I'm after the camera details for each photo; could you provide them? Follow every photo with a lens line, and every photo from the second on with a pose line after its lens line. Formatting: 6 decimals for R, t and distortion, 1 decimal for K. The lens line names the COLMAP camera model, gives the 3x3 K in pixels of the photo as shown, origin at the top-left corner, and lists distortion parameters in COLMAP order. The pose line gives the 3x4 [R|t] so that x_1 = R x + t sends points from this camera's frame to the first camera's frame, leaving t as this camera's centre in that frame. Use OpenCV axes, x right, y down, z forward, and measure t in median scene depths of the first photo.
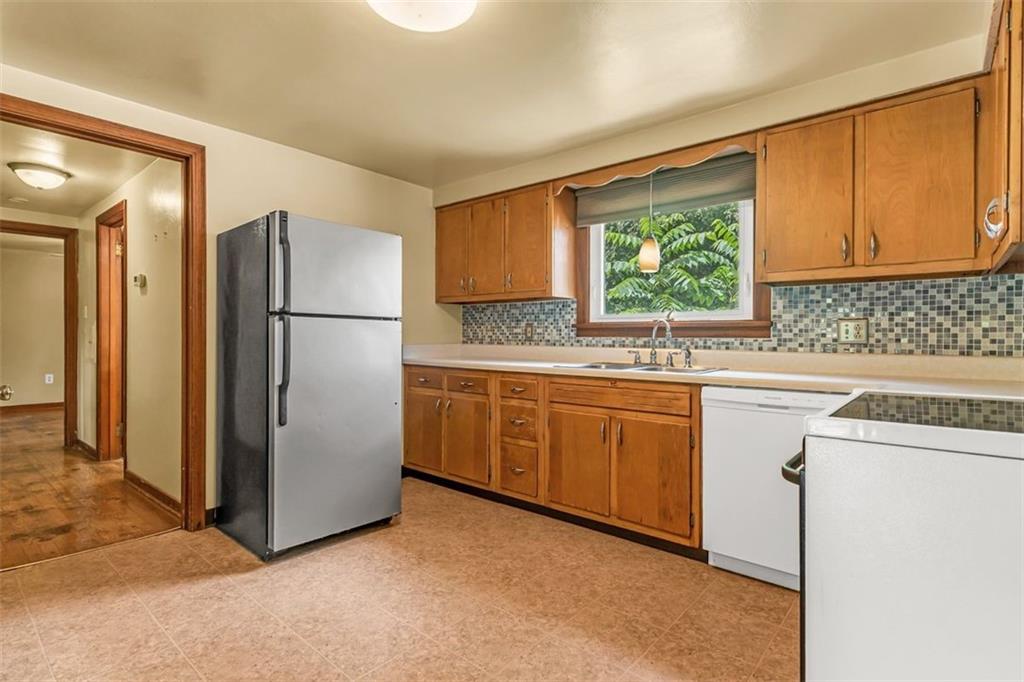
lens RADIAL K [[498.8, 0, 506.1], [0, 498.8, 337.3], [0, 0, 1]] dist [-0.000704, -0.000016]
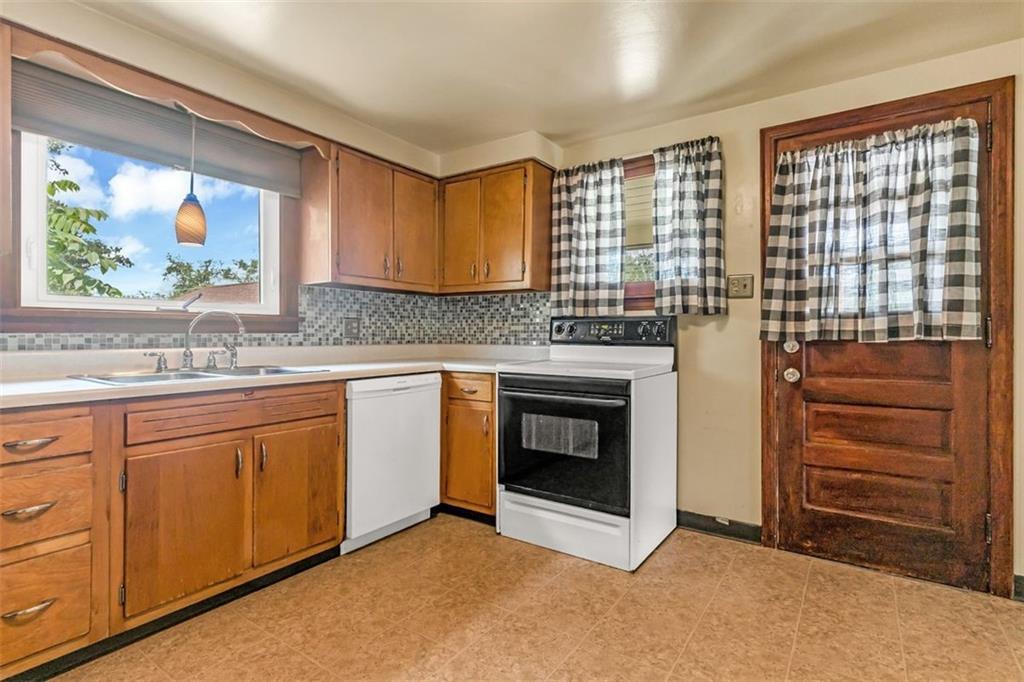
lens RADIAL K [[498.8, 0, 506.1], [0, 498.8, 337.3], [0, 0, 1]] dist [-0.000704, -0.000016]
pose [[-0.092969, -0.013374, 0.995579, -0.574249], [-0.001767, 0.999910, 0.013267, -0.004861], [-0.995667, -0.000525, -0.092984, 0.684904]]
